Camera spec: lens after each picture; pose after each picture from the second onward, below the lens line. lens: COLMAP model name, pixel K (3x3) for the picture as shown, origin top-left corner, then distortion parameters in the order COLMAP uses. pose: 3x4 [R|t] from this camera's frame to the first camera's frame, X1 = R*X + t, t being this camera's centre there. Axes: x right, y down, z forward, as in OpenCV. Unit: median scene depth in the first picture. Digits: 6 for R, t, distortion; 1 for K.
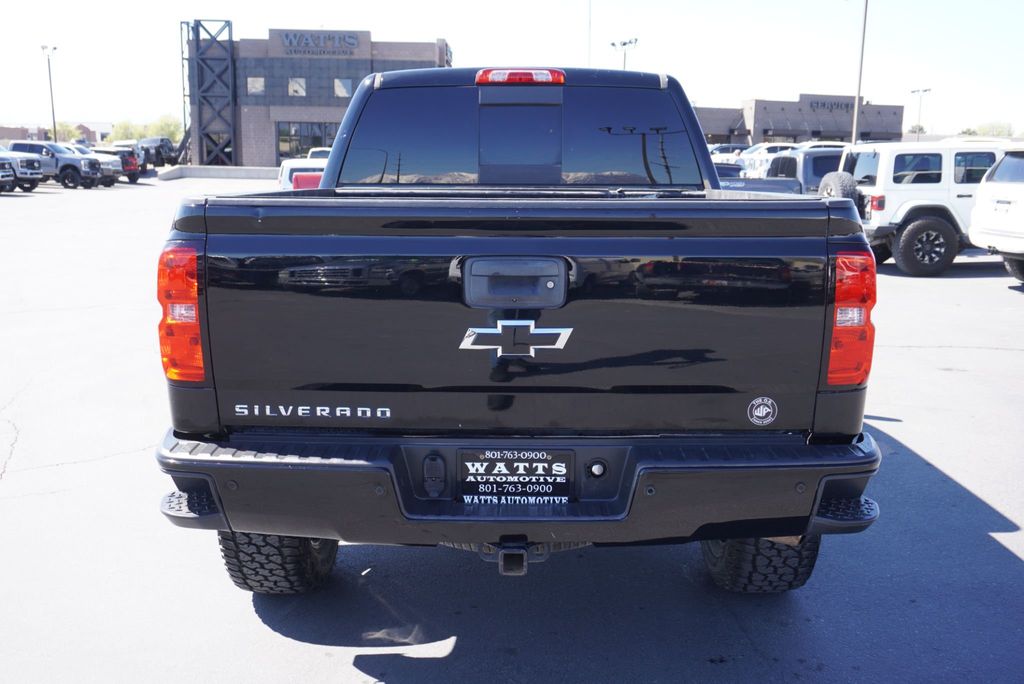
lens RADIAL K [[928.2, 0, 512.0], [0, 928.2, 342.0], [0, 0, 1]] dist [0.003286, 0.001448]
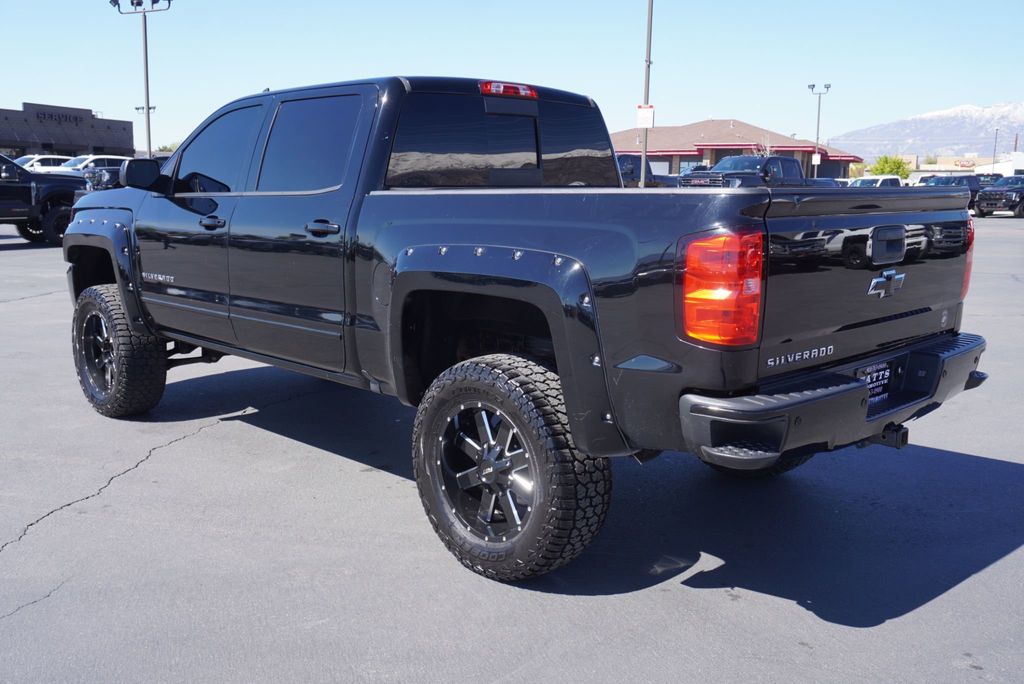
lens RADIAL K [[928.2, 0, 512.0], [0, 928.2, 342.0], [0, 0, 1]] dist [0.003286, 0.001448]
pose [[0.701025, -0.116448, 0.703565, -0.209932], [0.127797, 0.991121, 0.036706, -0.006312], [-0.701592, 0.064182, 0.709683, 0.056663]]
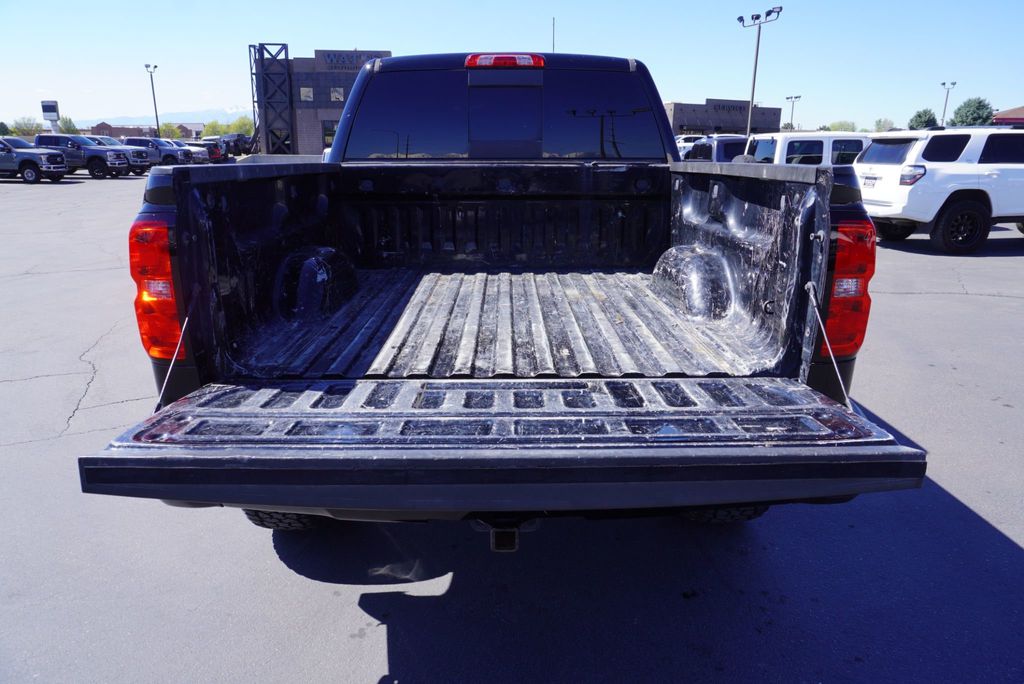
lens RADIAL K [[661.3, 0, 512.0], [0, 661.3, 342.0], [0, 0, 1]] dist [-0.028245, 0.000716]
pose [[0.999756, -0.010311, 0.019538, -0.000403], [0.008489, 0.995803, 0.091129, -0.005237], [-0.020395, -0.090941, 0.995647, 0.045809]]
